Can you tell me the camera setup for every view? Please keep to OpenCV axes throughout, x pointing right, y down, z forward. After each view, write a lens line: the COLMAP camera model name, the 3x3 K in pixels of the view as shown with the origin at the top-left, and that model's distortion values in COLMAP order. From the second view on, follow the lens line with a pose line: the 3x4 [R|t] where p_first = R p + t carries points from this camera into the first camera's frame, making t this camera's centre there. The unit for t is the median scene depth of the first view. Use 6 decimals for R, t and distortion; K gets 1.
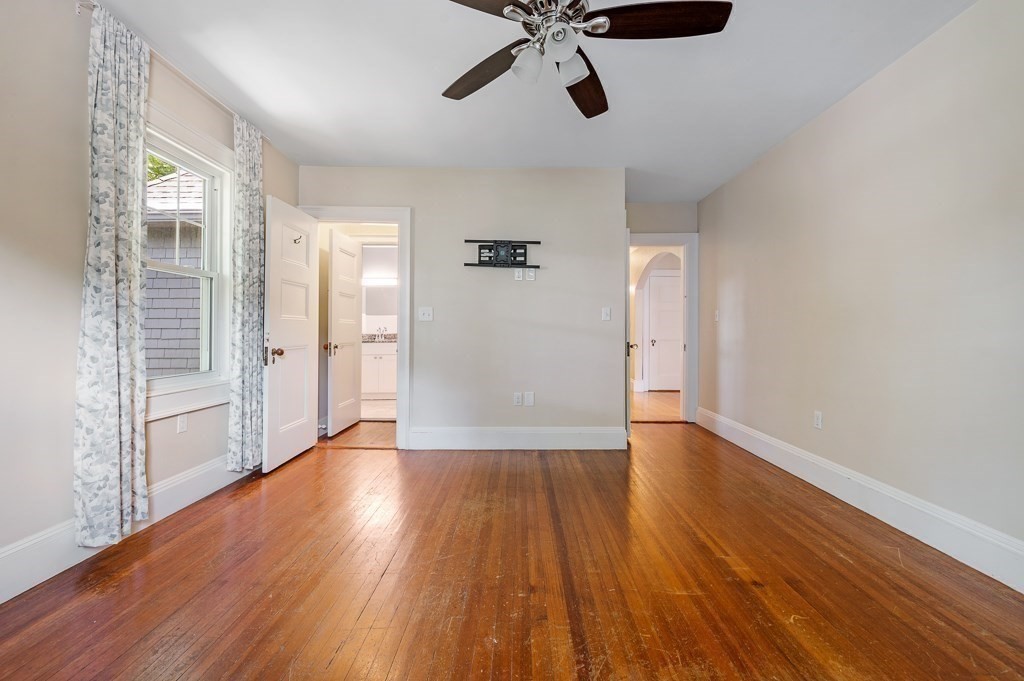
lens RADIAL K [[428.1, 0, 512.3], [0, 428.1, 332.3], [0, 0, 1]] dist [0.000692, -0.000092]
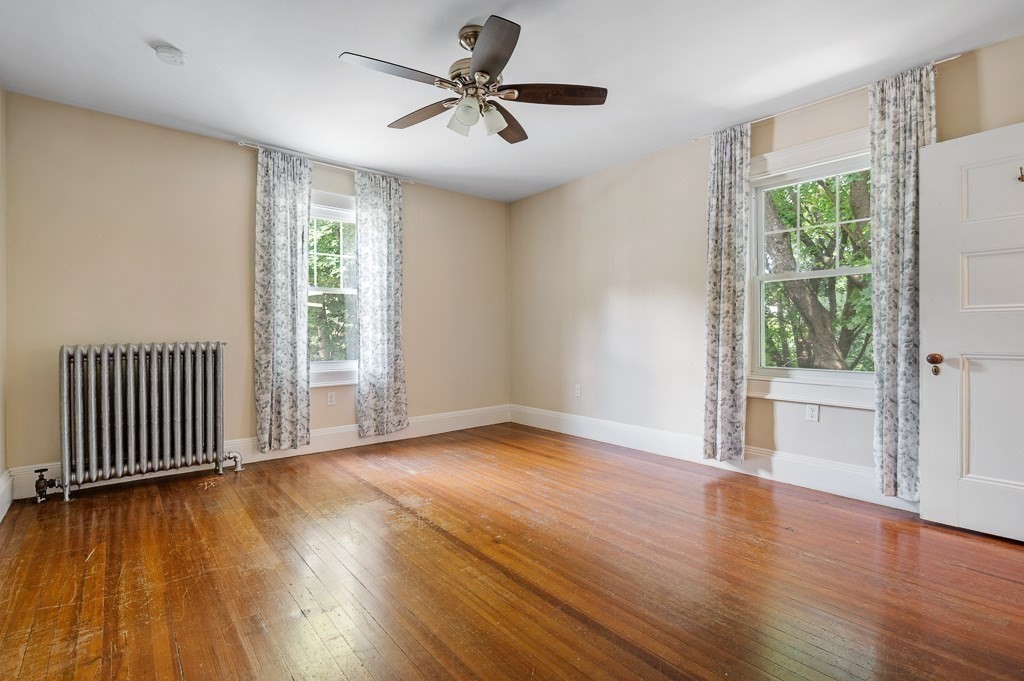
lens RADIAL K [[469.0, 0, 511.1], [0, 469.0, 337.8], [0, 0, 1]] dist [0.010156, -0.000614]
pose [[-0.750969, 0.010073, -0.660261, 0.838499], [0.001917, 0.999913, 0.013074, 0.001979], [0.660335, 0.008553, -0.750923, 1.904330]]
